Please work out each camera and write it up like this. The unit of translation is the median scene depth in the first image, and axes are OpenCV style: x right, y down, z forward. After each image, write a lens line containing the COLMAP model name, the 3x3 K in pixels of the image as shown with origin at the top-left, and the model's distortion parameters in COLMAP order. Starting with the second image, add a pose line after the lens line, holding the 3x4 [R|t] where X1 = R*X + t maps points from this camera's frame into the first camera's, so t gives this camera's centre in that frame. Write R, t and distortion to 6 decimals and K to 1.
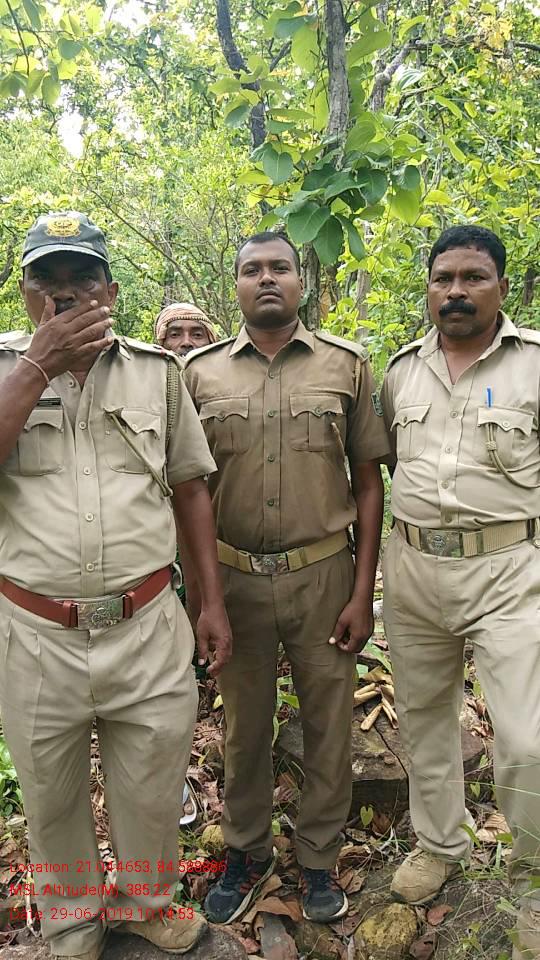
lens RADIAL K [[725.1, 0, 269.0], [0, 725.1, 483.1], [0, 0, 1]] dist [0.124632, -0.253767]
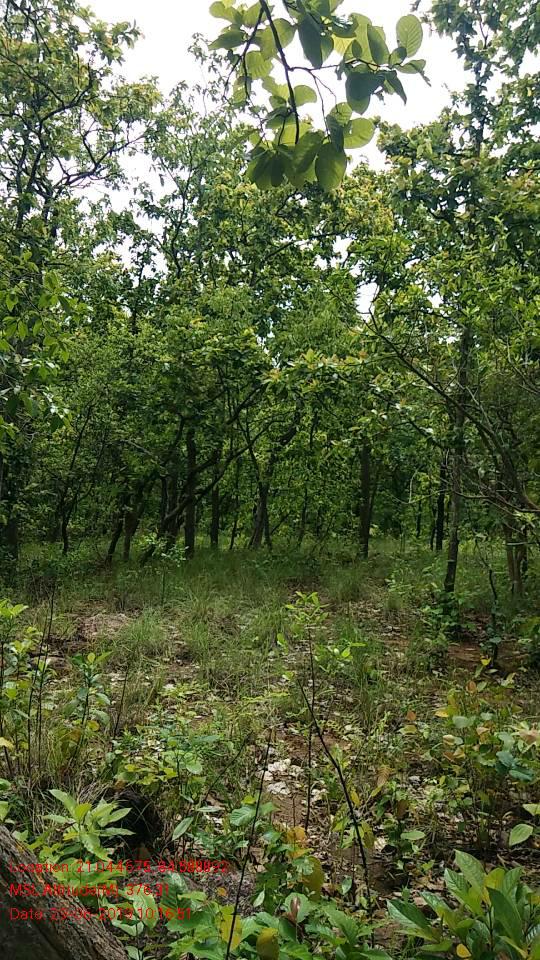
lens RADIAL K [[725.1, 0, 269.0], [0, 725.1, 483.1], [0, 0, 1]] dist [0.124632, -0.253767]
pose [[0.932301, 0.055398, -0.357416, -0.028005], [-0.128657, 0.974361, -0.184574, -0.039666], [0.338027, 0.218062, 0.915525, 0.121195]]
